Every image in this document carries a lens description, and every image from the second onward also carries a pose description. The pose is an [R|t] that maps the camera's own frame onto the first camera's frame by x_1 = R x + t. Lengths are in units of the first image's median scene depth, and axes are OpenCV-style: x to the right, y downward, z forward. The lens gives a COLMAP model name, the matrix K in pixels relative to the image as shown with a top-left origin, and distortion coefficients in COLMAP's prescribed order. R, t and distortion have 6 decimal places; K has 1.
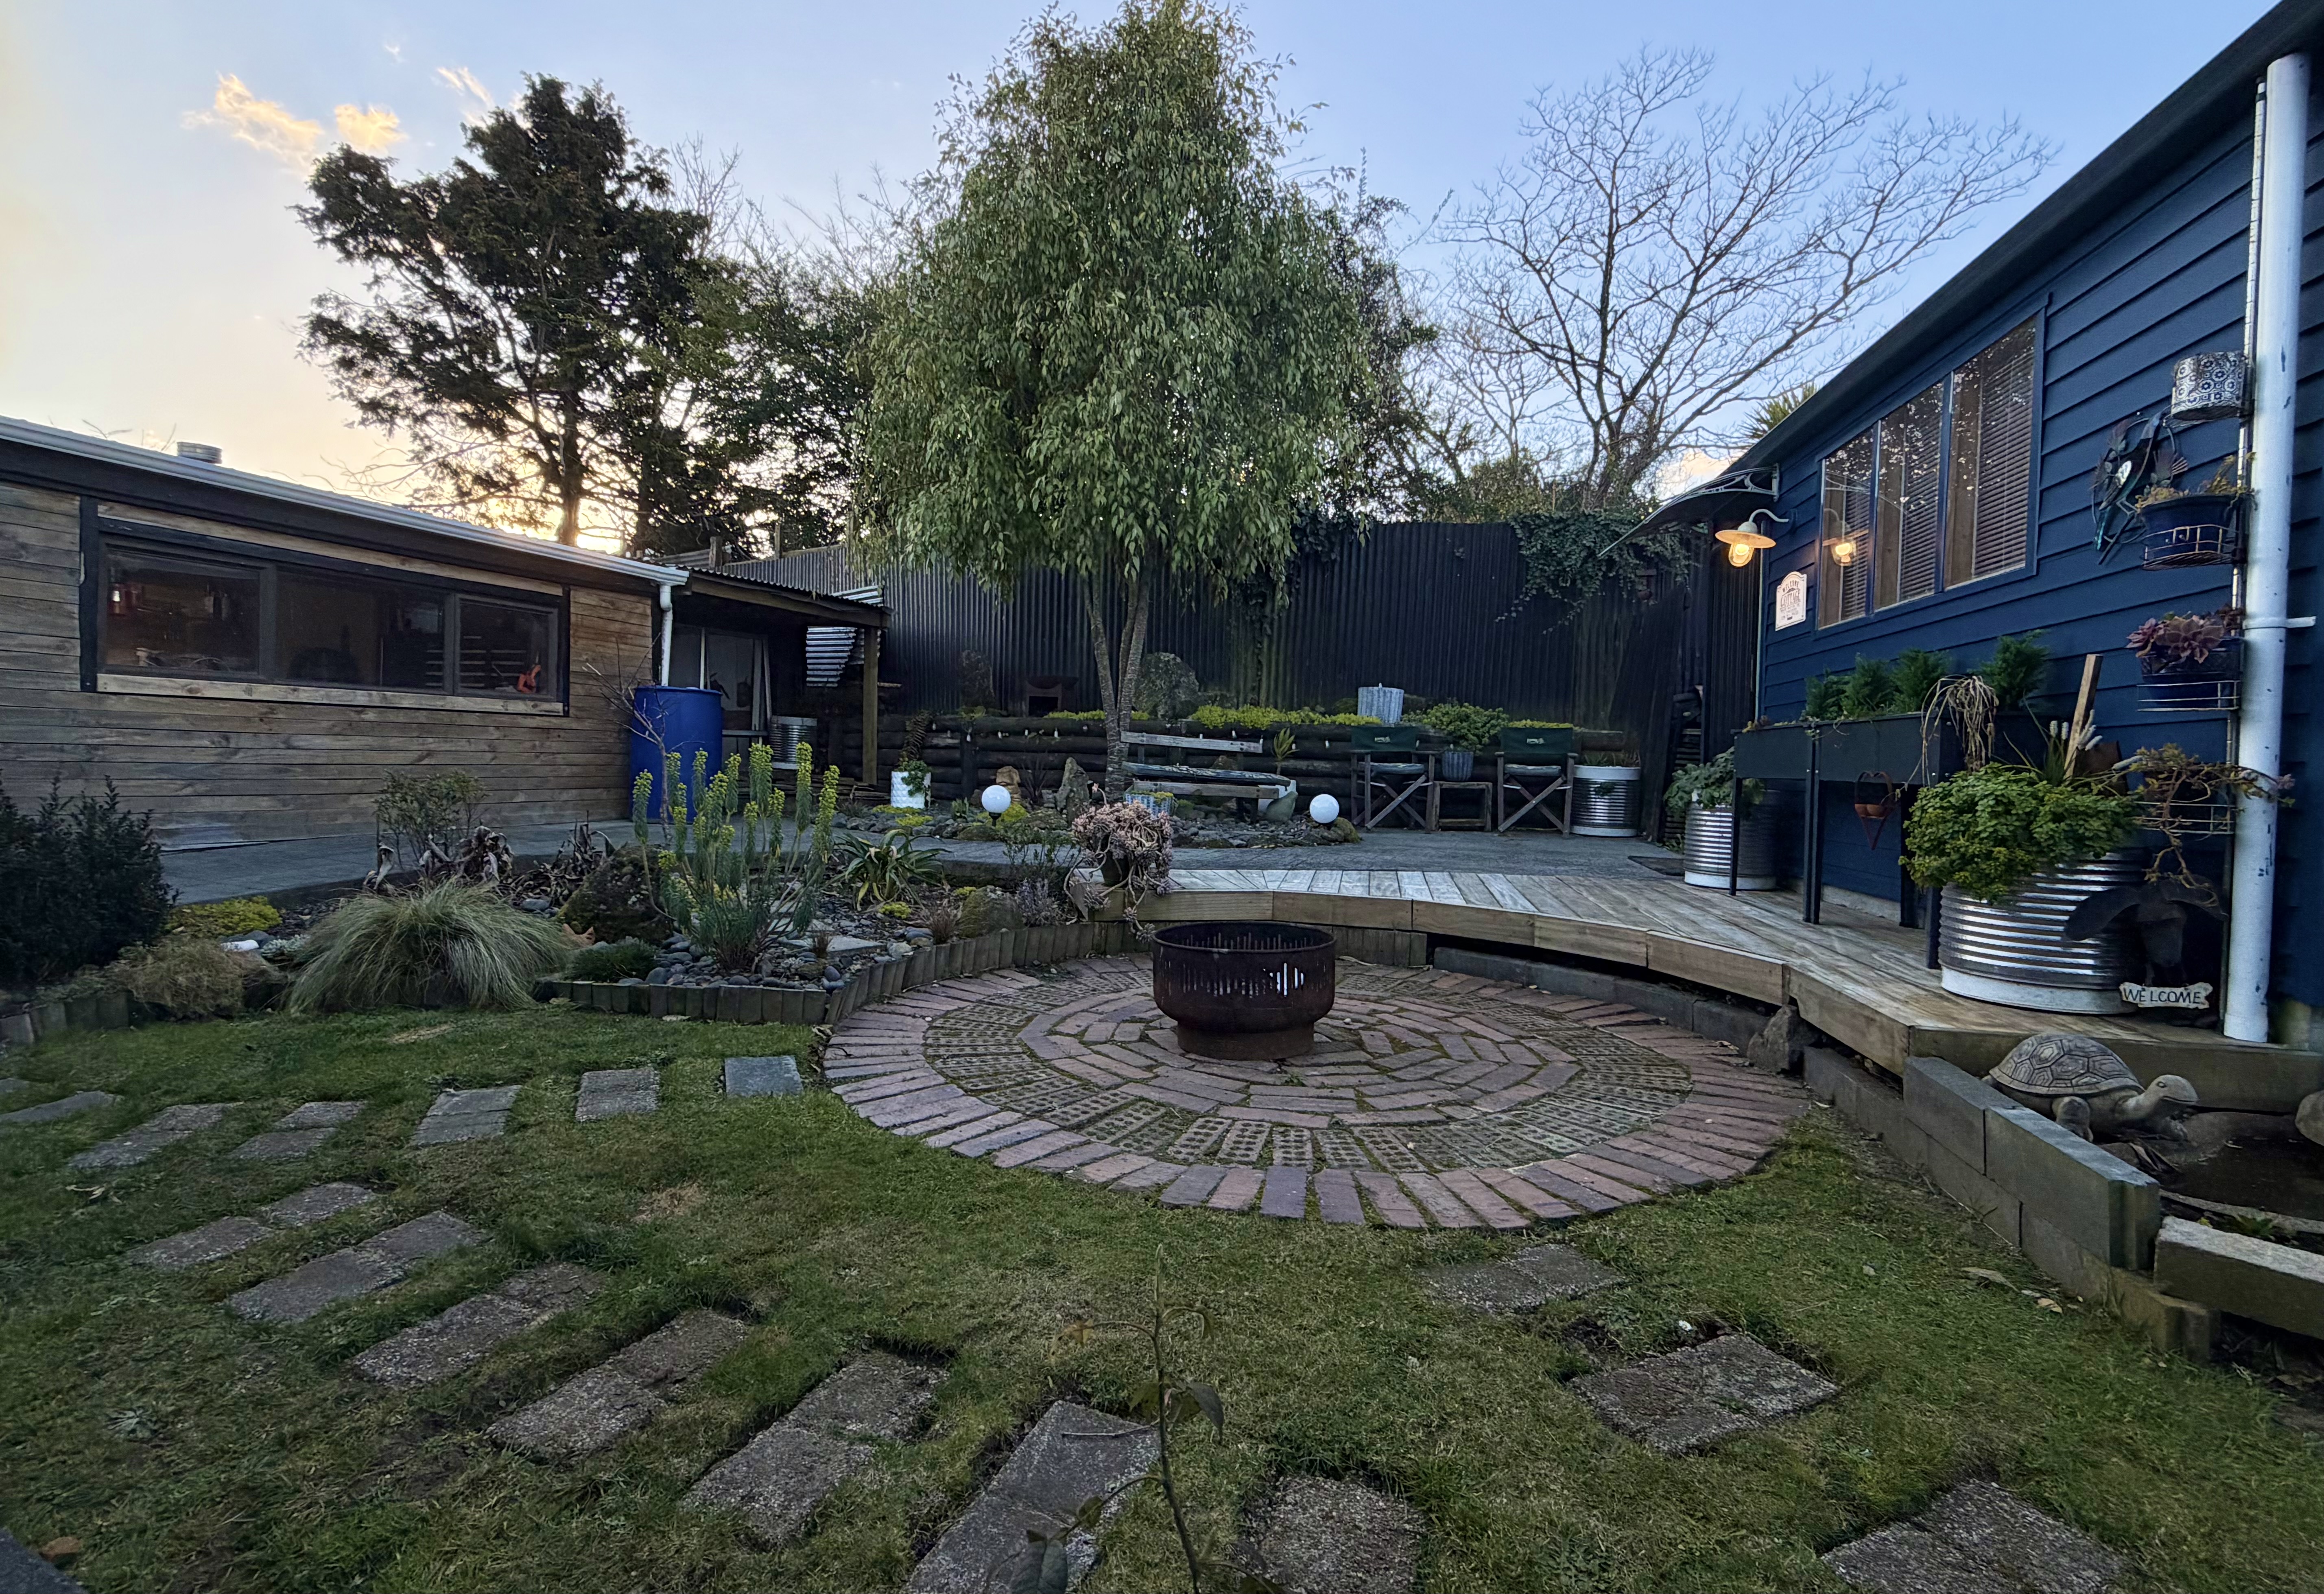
lens RADIAL K [[1103.2, 0, 1152.2], [0, 1103.2, 788.9], [0, 0, 1]] dist [-0.006205, -0.000058]
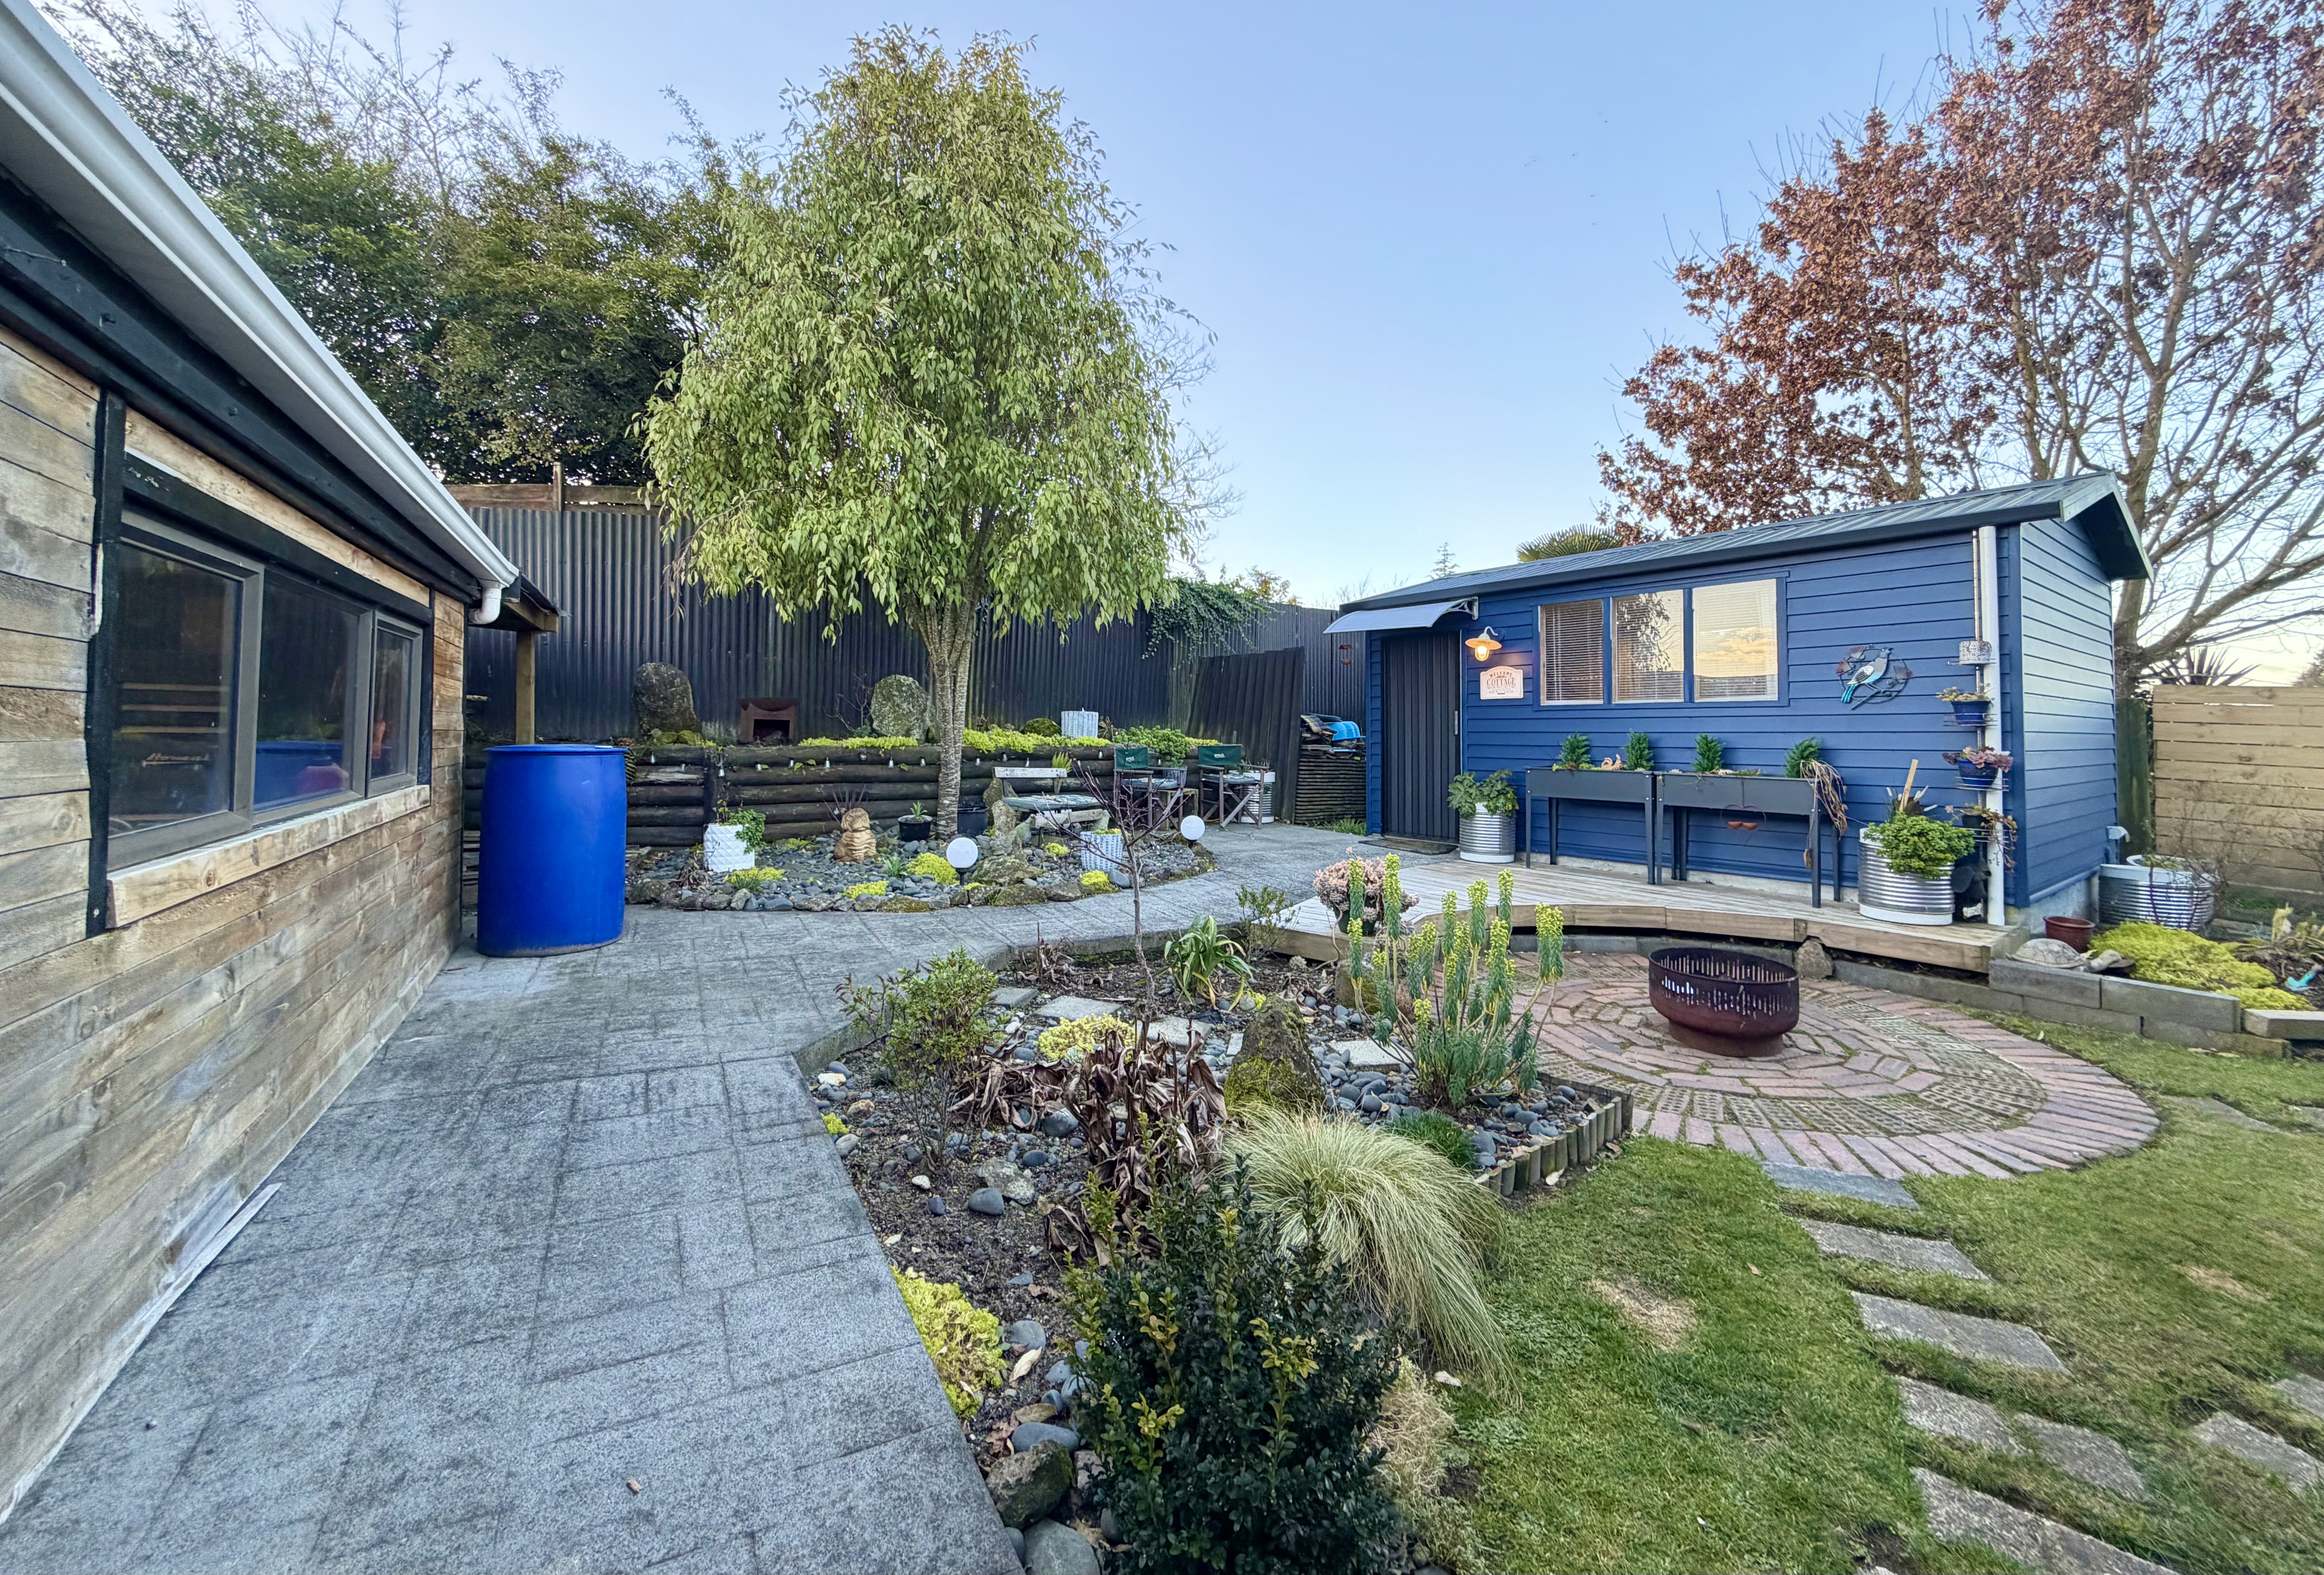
lens RADIAL K [[920.1, 0, 1152.1], [0, 920.1, 704.5], [0, 0, 1]] dist [0.000339, -0.000187]
pose [[0.674191, -0.003307, 0.738549, -0.475217], [0.031533, 0.999207, -0.024312, -0.071975], [-0.737883, 0.039680, 0.673761, 0.269588]]
